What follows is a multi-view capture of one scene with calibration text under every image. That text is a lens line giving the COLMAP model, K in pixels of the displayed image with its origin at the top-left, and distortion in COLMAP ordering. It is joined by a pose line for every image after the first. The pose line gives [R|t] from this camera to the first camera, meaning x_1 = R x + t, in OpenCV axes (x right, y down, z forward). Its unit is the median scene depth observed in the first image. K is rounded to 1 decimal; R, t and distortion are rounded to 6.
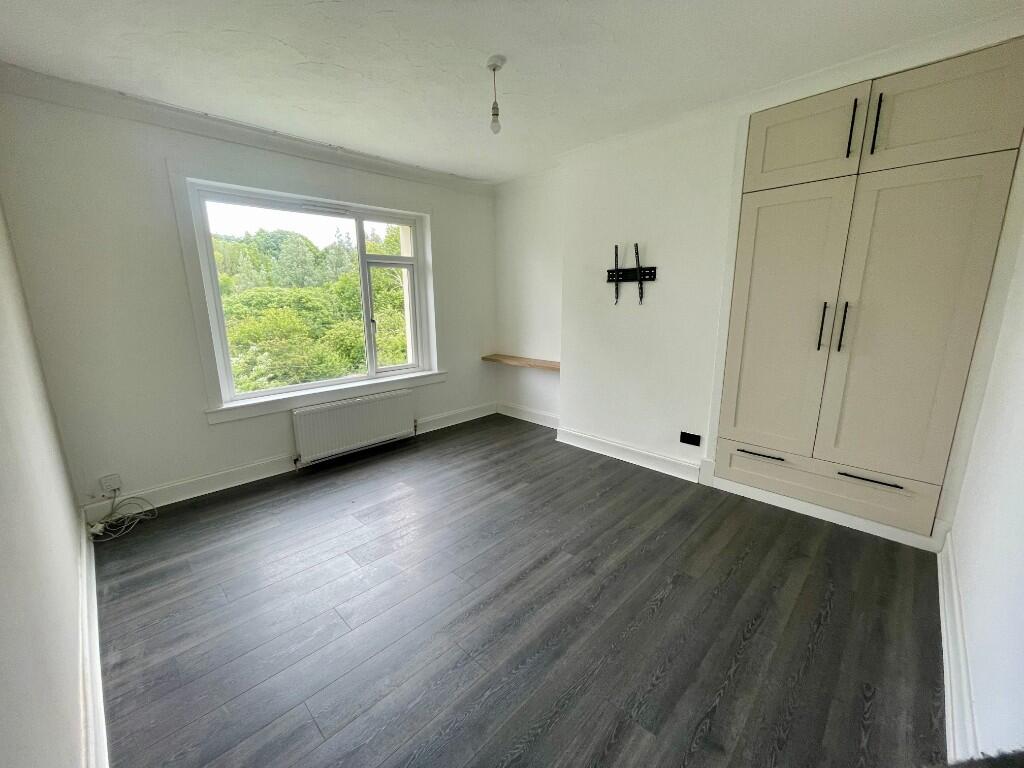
lens RADIAL K [[412.5, 0, 504.4], [0, 412.5, 386.4], [0, 0, 1]] dist [-0.000591, 0.000253]
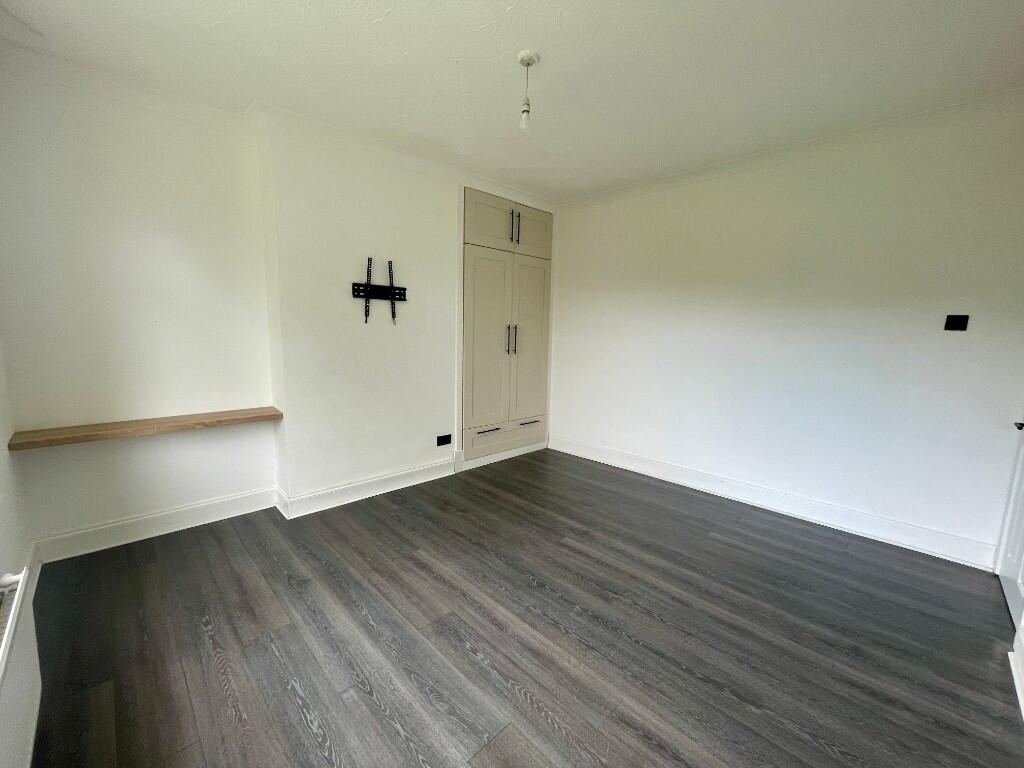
lens RADIAL K [[412.5, 0, 509.2], [0, 412.5, 385.1], [0, 0, 1]] dist [-0.000591, 0.000253]
pose [[0.014400, -0.126954, 0.991804, -0.669791], [0.189400, 0.974296, 0.121963, -0.128607], [-0.981794, 0.186091, 0.038075, 0.742808]]
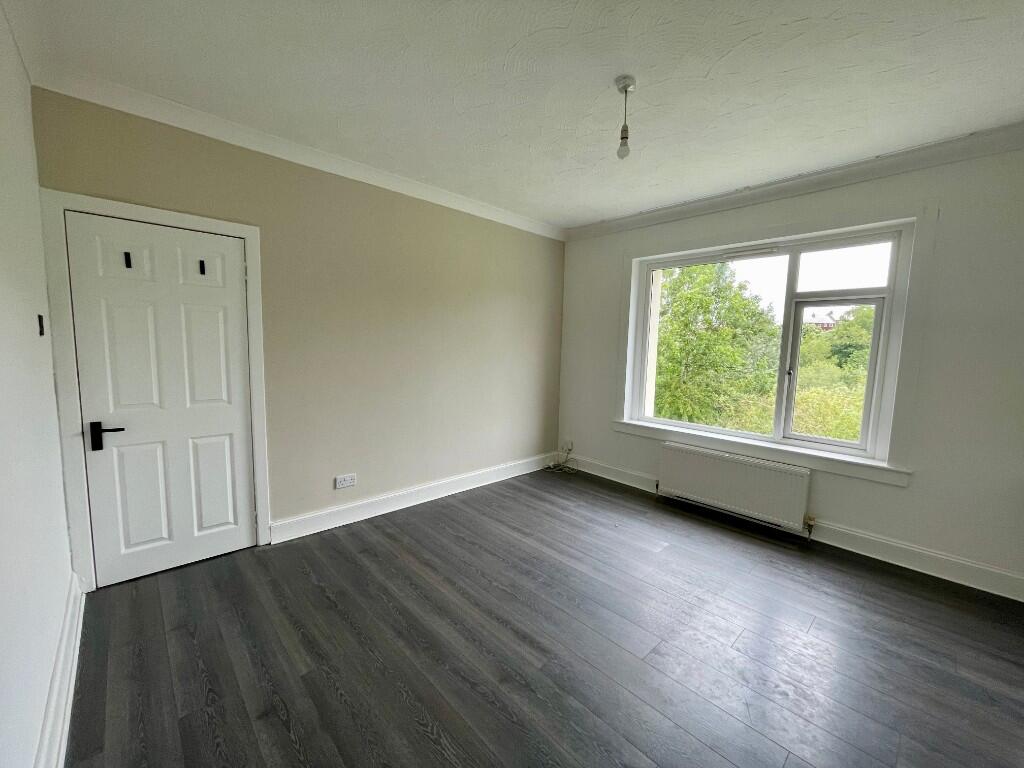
lens RADIAL K [[412.5, 0, 511.5], [0, 412.5, 390.1], [0, 0, 1]] dist [-0.000591, 0.000253]
pose [[-0.037546, 0.119242, -0.992155, 0.624682], [-0.232055, 0.964674, 0.124721, -0.125430], [0.971978, 0.234917, -0.008549, 0.601173]]
